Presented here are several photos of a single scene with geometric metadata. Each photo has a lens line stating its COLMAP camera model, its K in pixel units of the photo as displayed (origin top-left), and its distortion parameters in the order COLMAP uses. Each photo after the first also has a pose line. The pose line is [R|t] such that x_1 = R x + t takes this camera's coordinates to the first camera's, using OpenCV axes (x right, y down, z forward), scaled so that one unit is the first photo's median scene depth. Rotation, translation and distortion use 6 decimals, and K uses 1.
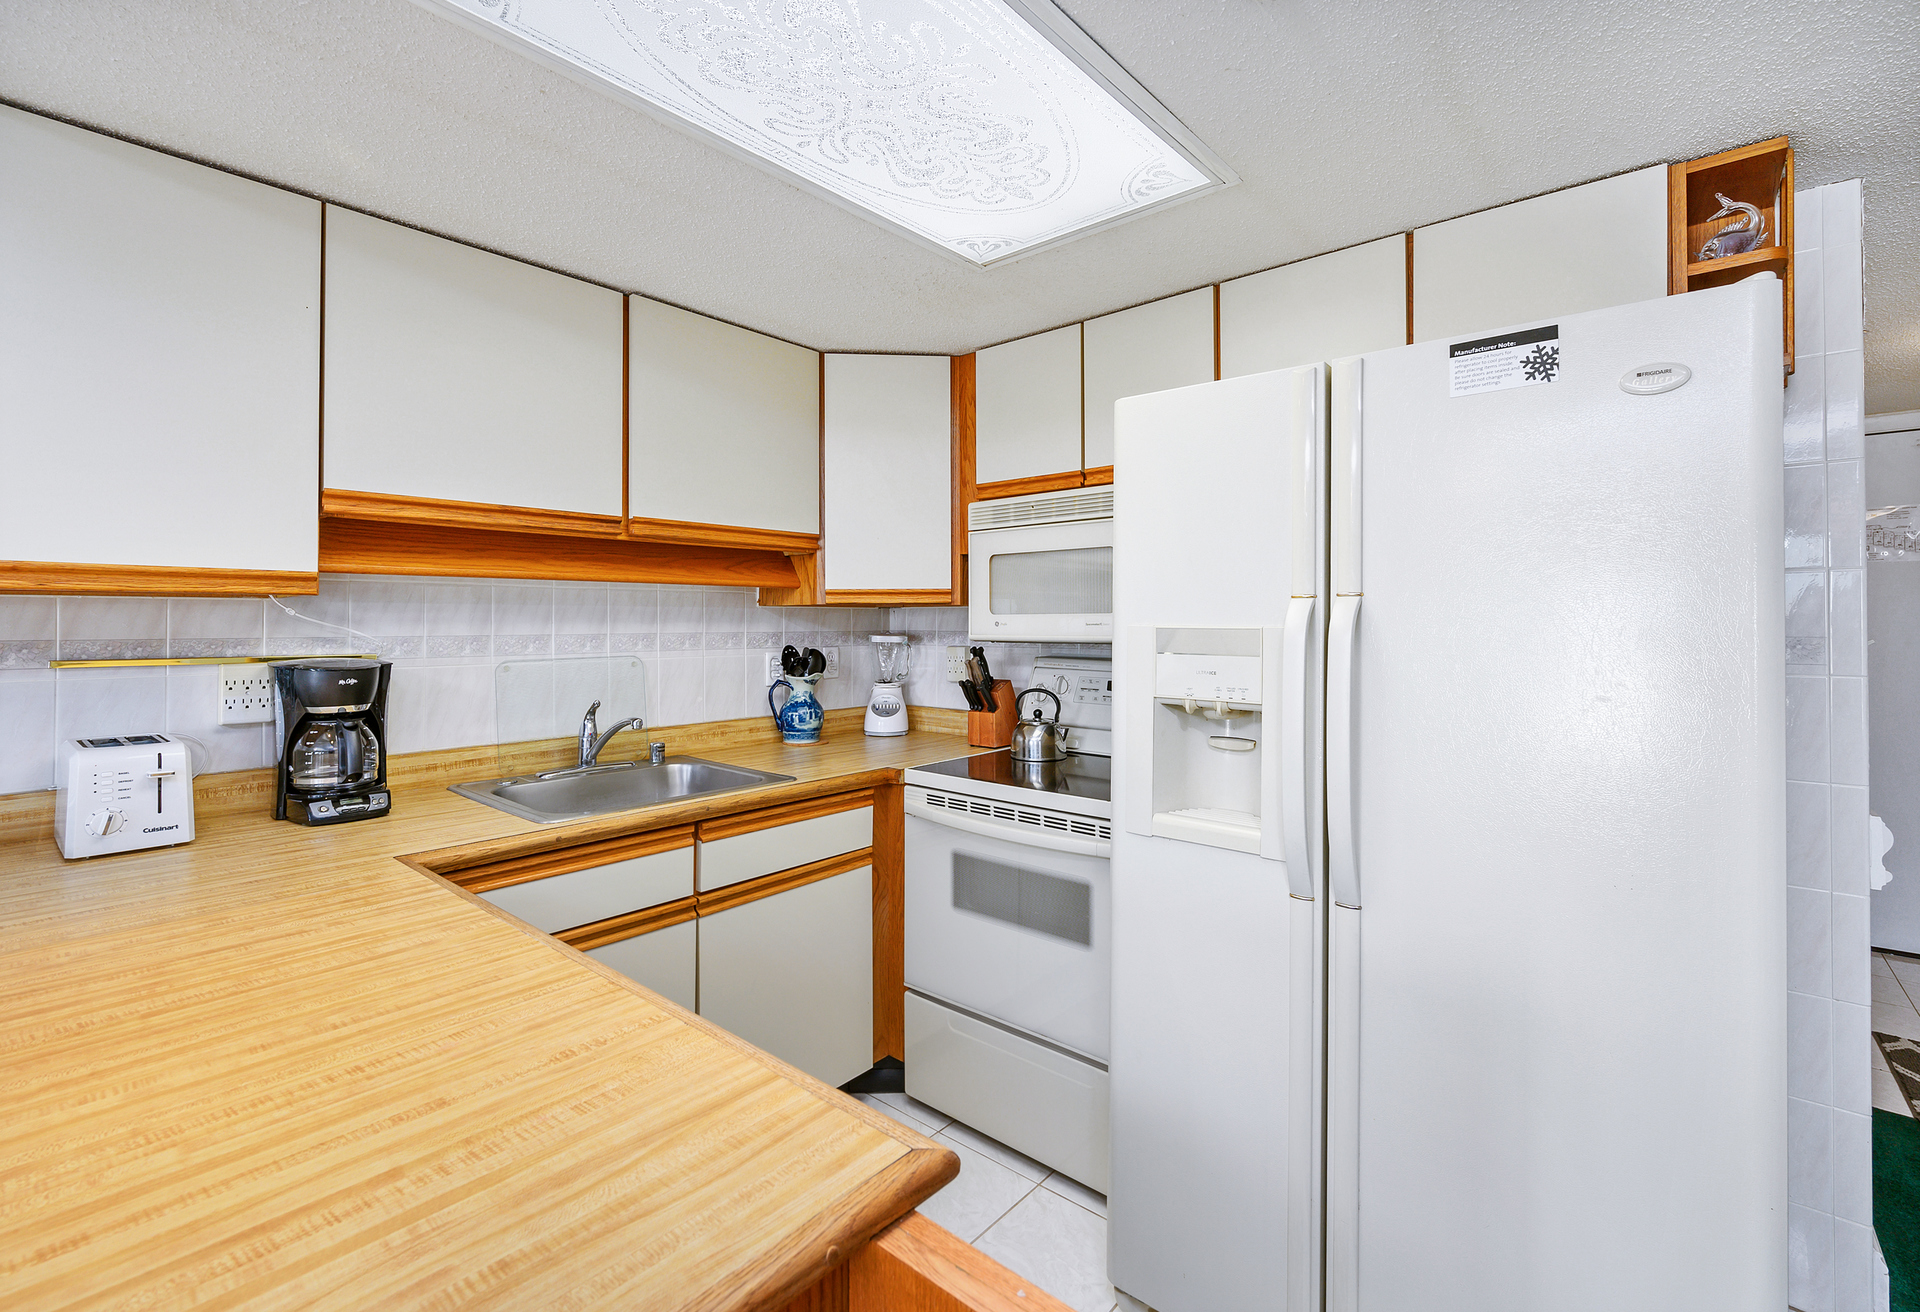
lens RADIAL K [[831.9, 0, 987.0], [0, 831.9, 617.2], [0, 0, 1]] dist [-0.023092, 0.000065]
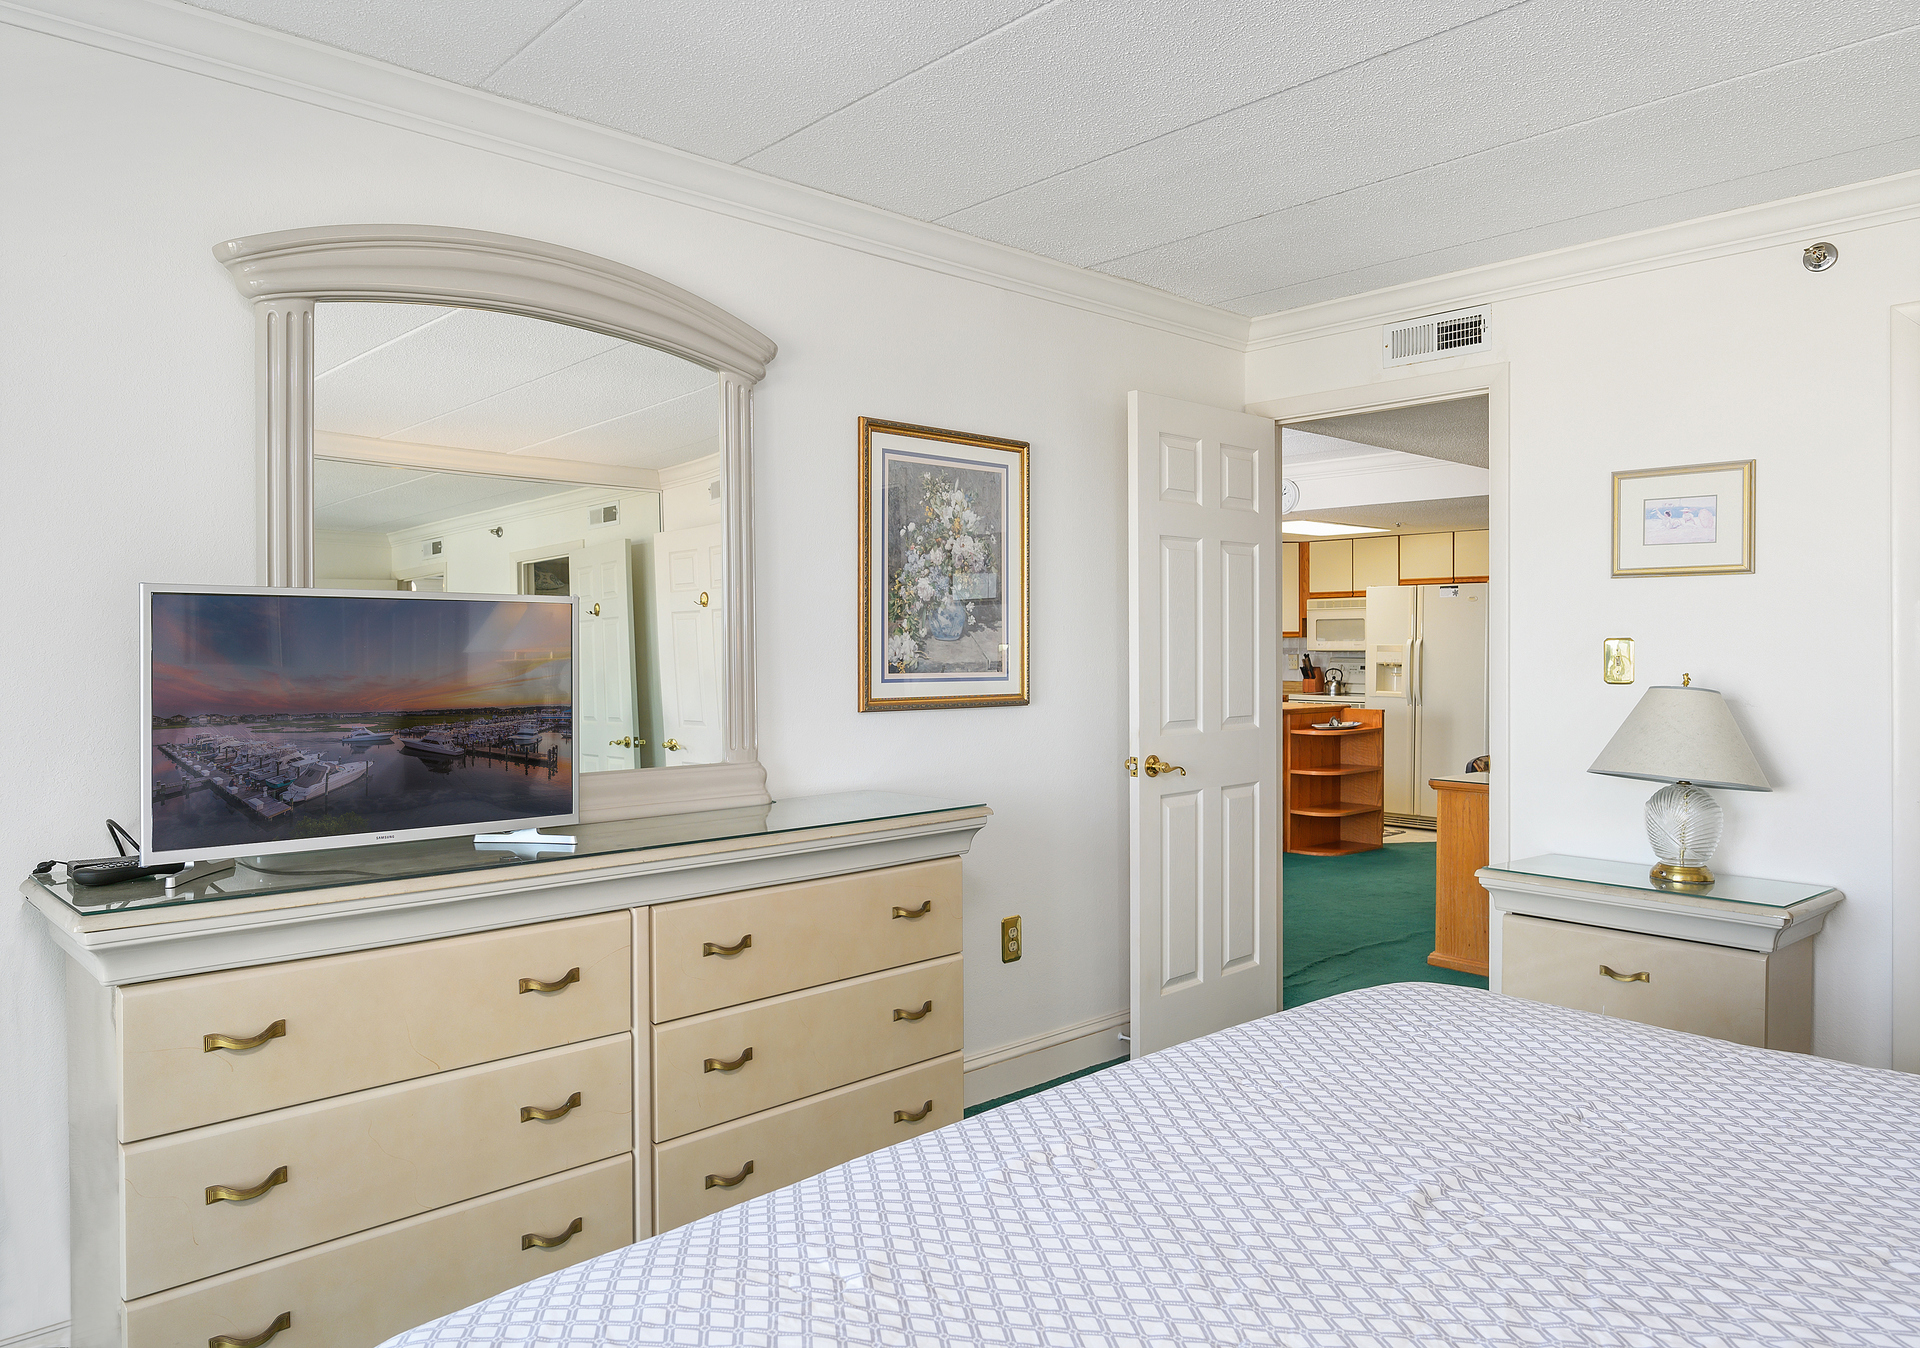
lens RADIAL K [[1258.1, 0, 965.5], [0, 1258.1, 654.0], [0, 0, 1]] dist [0.034563, 0.001345]
pose [[0.990882, -0.001136, -0.134730, -0.588144], [0.002983, 0.999904, 0.013507, -0.020972], [0.134702, -0.013786, 0.990790, -3.311072]]
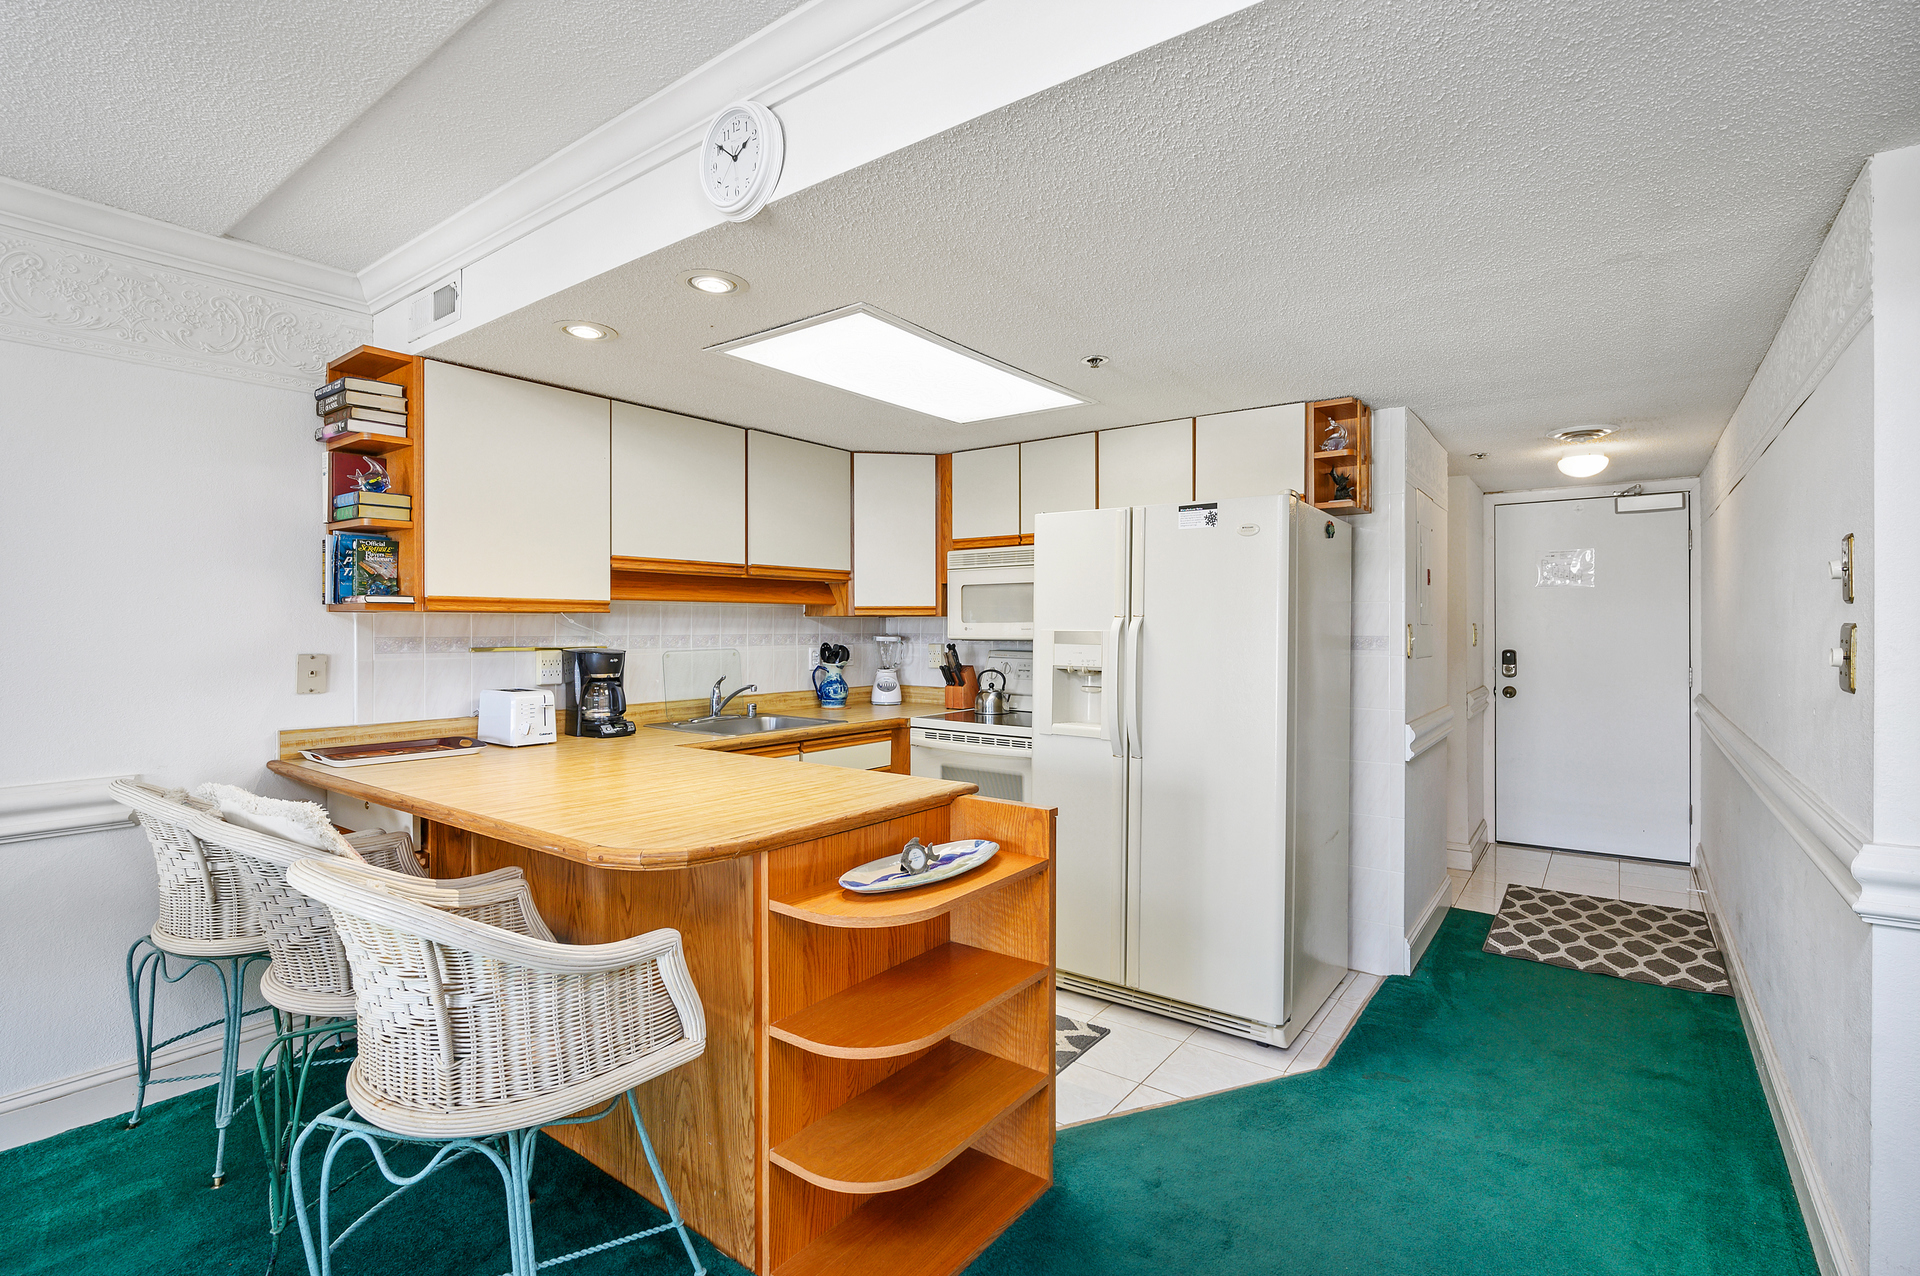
lens RADIAL K [[881.6, 0, 979.8], [0, 881.6, 630.7], [0, 0, 1]] dist [-0.001149, -0.000222]
pose [[0.998141, 0.001294, 0.060933, -0.064853], [-0.001949, 0.999941, 0.010689, -0.006353], [-0.060916, -0.010788, 0.998085, -0.688295]]
